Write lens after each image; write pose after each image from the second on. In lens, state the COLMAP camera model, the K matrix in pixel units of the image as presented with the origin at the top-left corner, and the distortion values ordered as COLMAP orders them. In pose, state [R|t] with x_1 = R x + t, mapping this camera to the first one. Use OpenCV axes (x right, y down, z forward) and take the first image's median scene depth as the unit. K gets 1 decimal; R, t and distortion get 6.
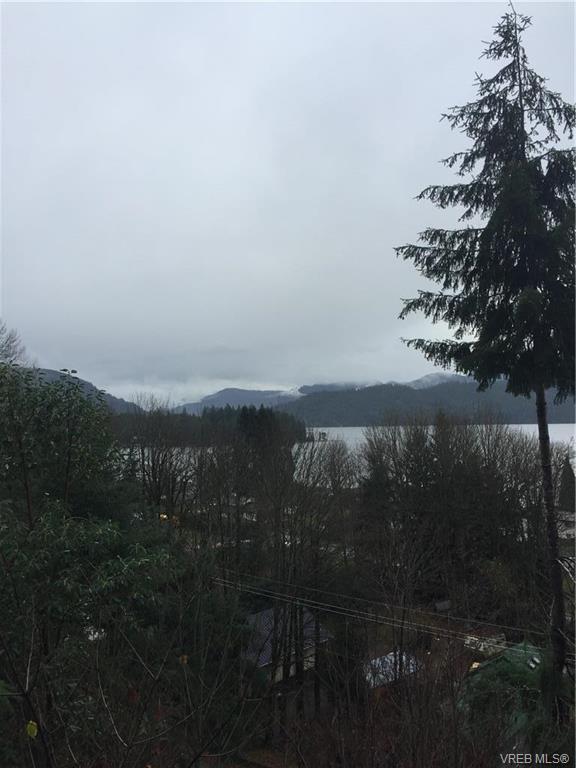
lens RADIAL K [[644.2, 0, 287.4], [0, 644.2, 384.3], [0, 0, 1]] dist [-0.007545, -0.002951]
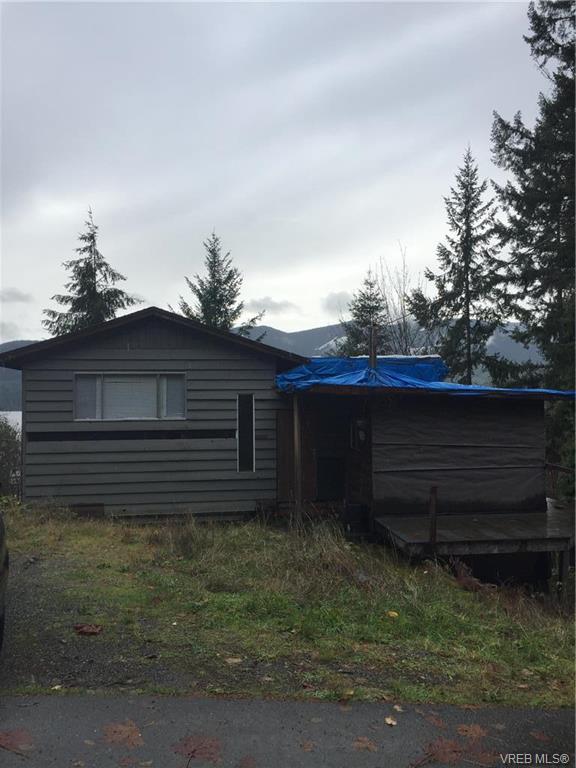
lens RADIAL K [[644.2, 0, 287.8], [0, 644.2, 384.0], [0, 0, 1]] dist [-0.007545, -0.002951]
pose [[0.668809, 0.026428, 0.742965, -0.912146], [-0.030592, 0.999500, -0.008015, -0.000491], [-0.742805, -0.017368, 0.669283, -1.128951]]
